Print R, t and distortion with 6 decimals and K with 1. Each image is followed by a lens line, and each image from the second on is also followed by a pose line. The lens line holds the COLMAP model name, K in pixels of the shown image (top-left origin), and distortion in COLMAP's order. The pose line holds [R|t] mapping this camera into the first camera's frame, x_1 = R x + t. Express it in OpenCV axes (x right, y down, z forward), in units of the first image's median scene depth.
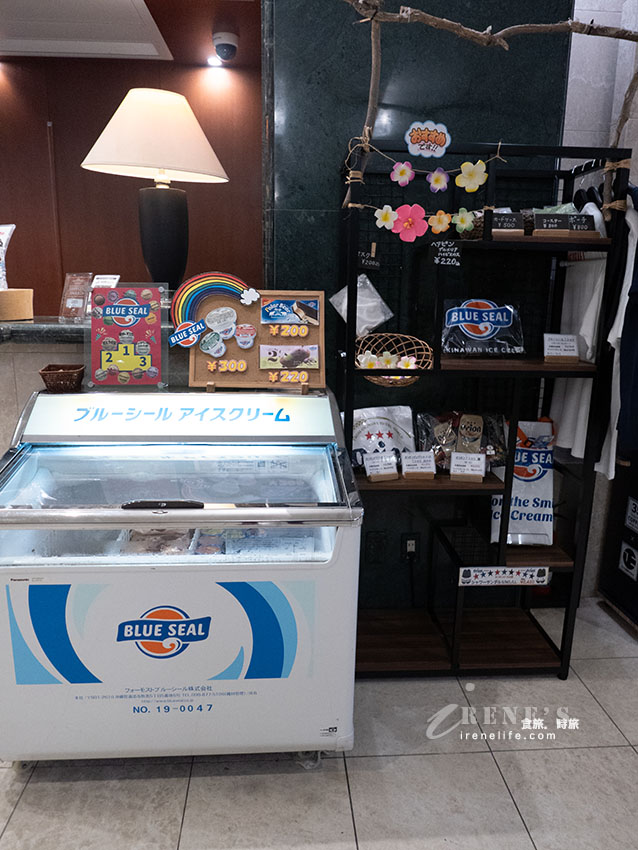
lens RADIAL K [[605.6, 0, 313.7], [0, 605.6, 423.6], [0, 0, 1]] dist [-0.031566, 0.004650]
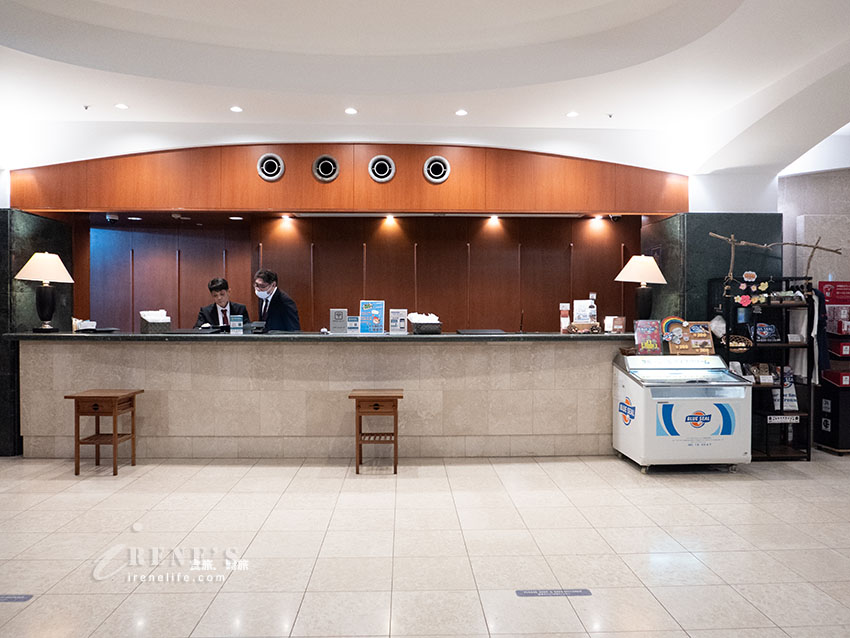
lens RADIAL K [[605.6, 0, 428.8], [0, 605.6, 317.1], [0, 0, 1]] dist [-0.031566, 0.004650]
pose [[0.999130, -0.018214, -0.037522, -1.268123], [0.009968, 0.977816, -0.209226, 0.366887], [0.040501, 0.208670, 0.977147, -1.964986]]
